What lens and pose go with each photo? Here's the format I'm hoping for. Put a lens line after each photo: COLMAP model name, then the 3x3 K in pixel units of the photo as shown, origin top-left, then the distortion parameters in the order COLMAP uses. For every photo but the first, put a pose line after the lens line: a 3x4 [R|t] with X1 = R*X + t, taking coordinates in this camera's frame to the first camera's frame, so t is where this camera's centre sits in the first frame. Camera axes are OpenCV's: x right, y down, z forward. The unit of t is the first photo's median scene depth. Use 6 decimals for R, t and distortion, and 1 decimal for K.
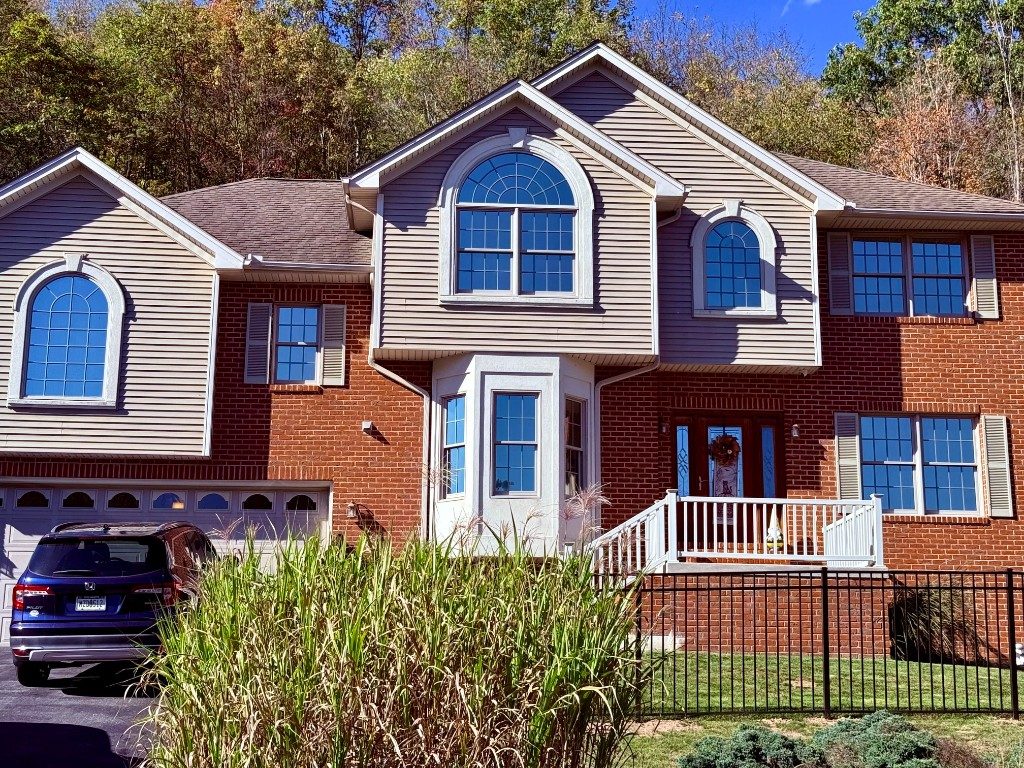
lens RADIAL K [[1793.8, 0, 512.0], [0, 1793.8, 384.0], [0, 0, 1]] dist [0.315136, 0.164497]
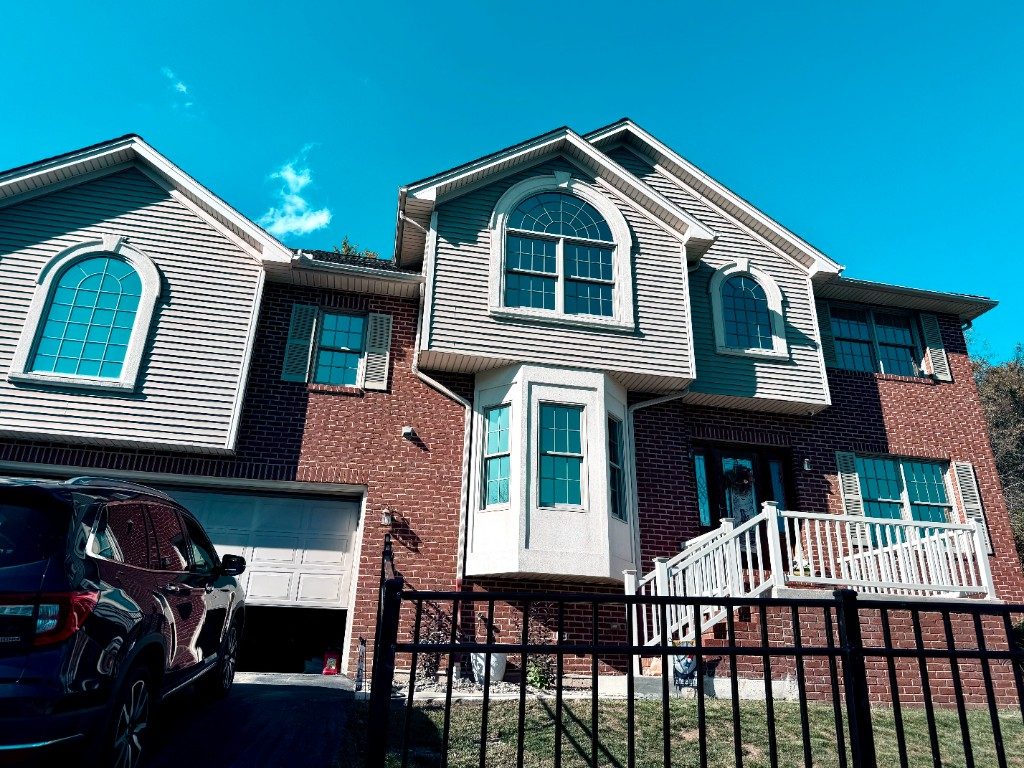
lens RADIAL K [[735.2, 0, 512.0], [0, 735.2, 384.0], [0, 0, 1]] dist [0.178917, -0.306032]
pose [[0.987825, 0.070747, 0.138551, -0.081459], [-0.046333, 0.983989, -0.172099, 0.064253], [-0.148508, 0.163584, 0.975287, 0.593077]]
